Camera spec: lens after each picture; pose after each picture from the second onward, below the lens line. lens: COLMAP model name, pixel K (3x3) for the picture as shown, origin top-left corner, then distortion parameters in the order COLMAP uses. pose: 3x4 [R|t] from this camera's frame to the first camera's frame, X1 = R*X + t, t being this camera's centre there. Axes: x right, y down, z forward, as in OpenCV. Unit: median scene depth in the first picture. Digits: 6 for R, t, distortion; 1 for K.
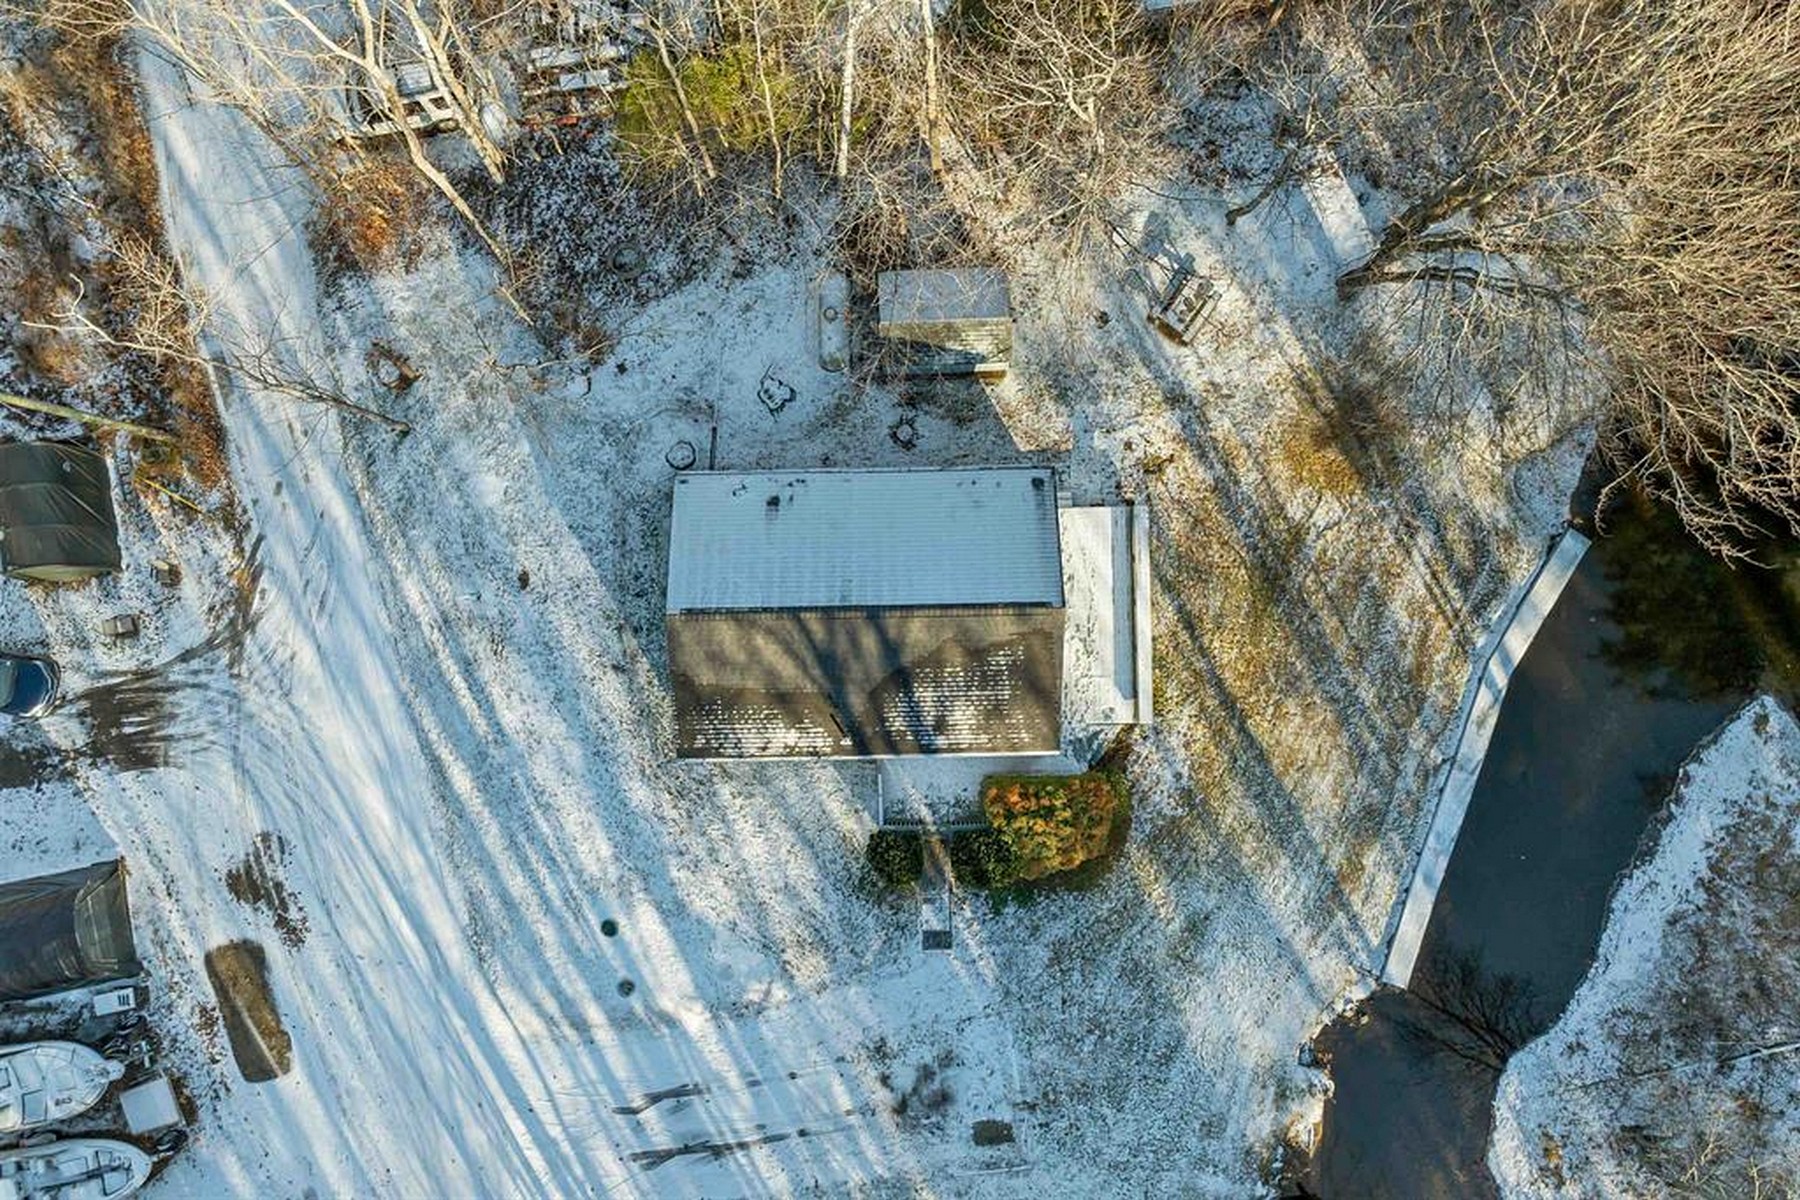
lens RADIAL K [[1280.3, 0, 900.0], [0, 1280.3, 600.0], [0, 0, 1]] dist [-0.036447, -0.001768]
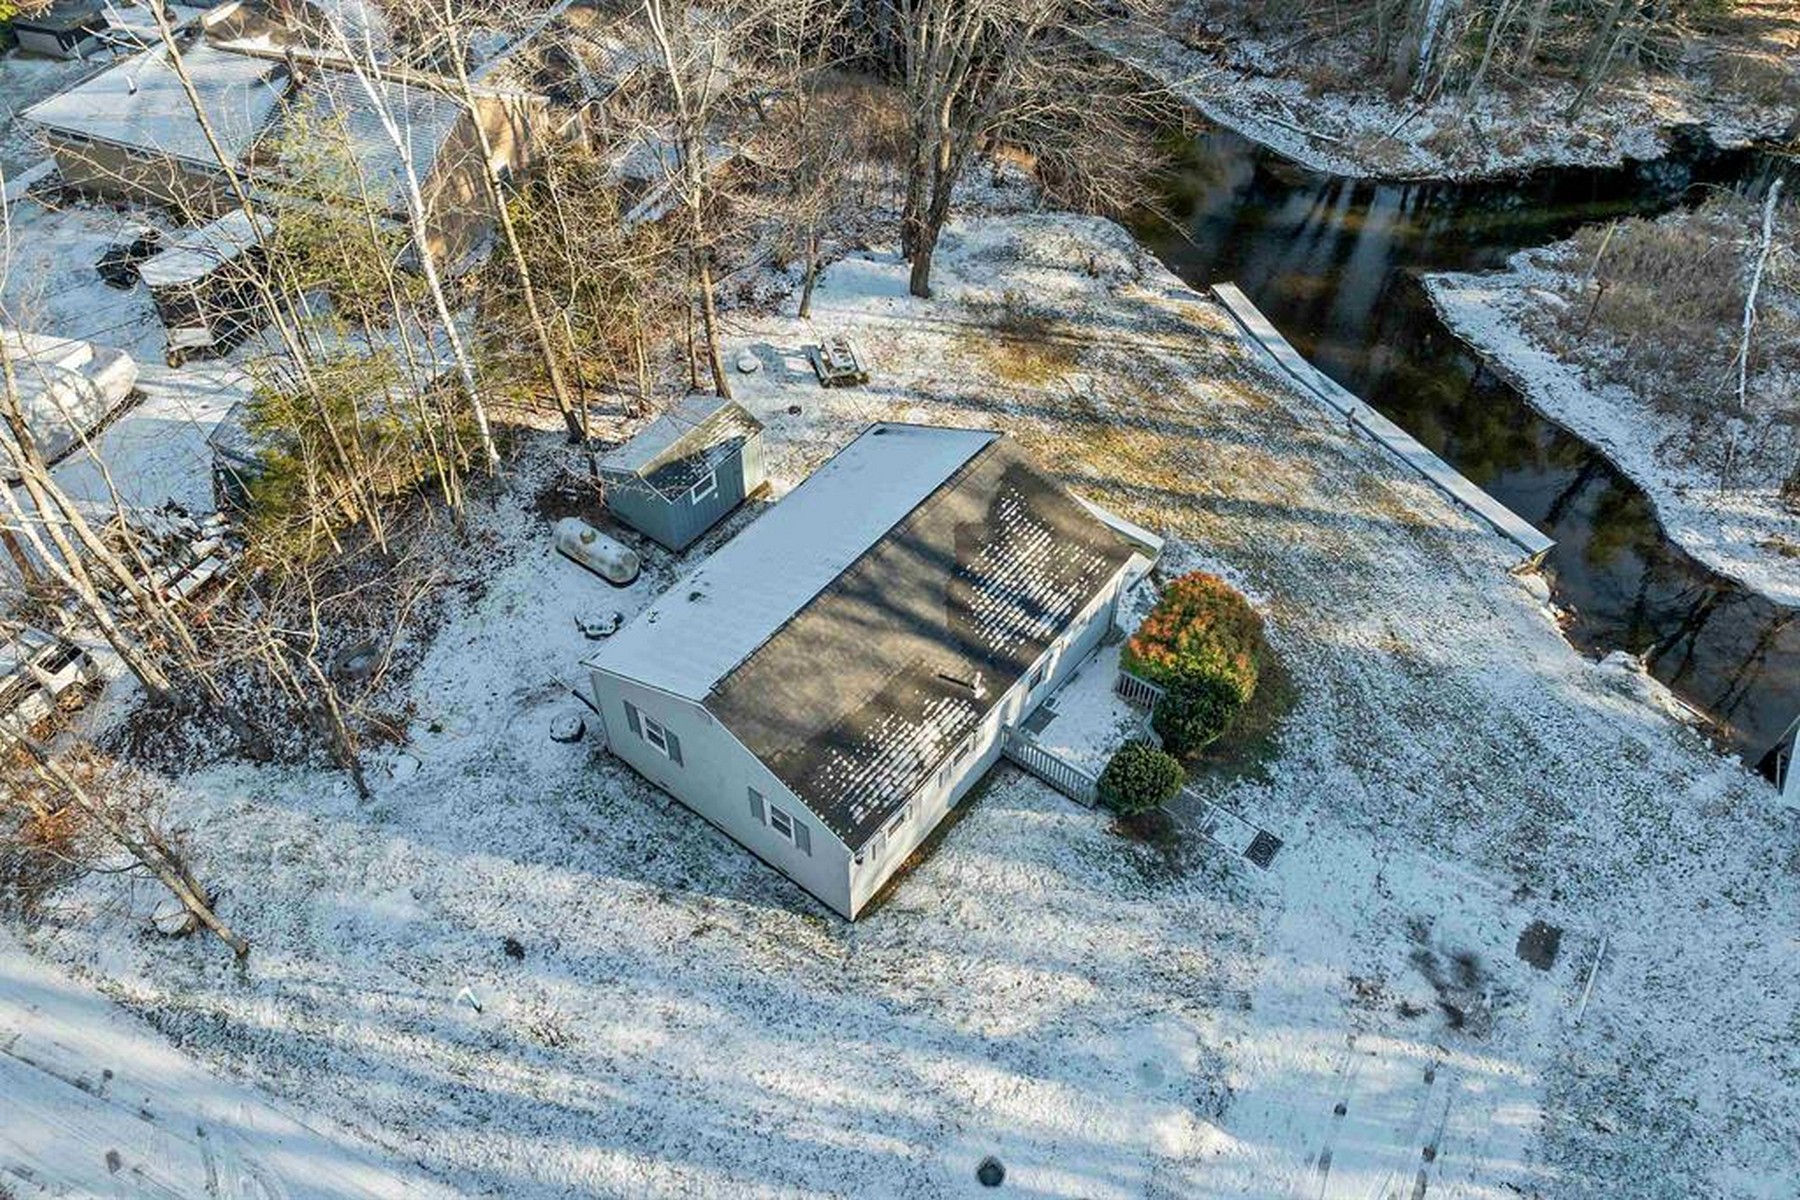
lens RADIAL K [[1280.3, 0, 900.0], [0, 1280.3, 600.0], [0, 0, 1]] dist [-0.036447, -0.001768]
pose [[0.630047, -0.579378, 0.517070, -0.406602], [0.776217, 0.489557, -0.397267, 0.326117], [-0.022968, 0.651656, 0.758167, 0.342256]]
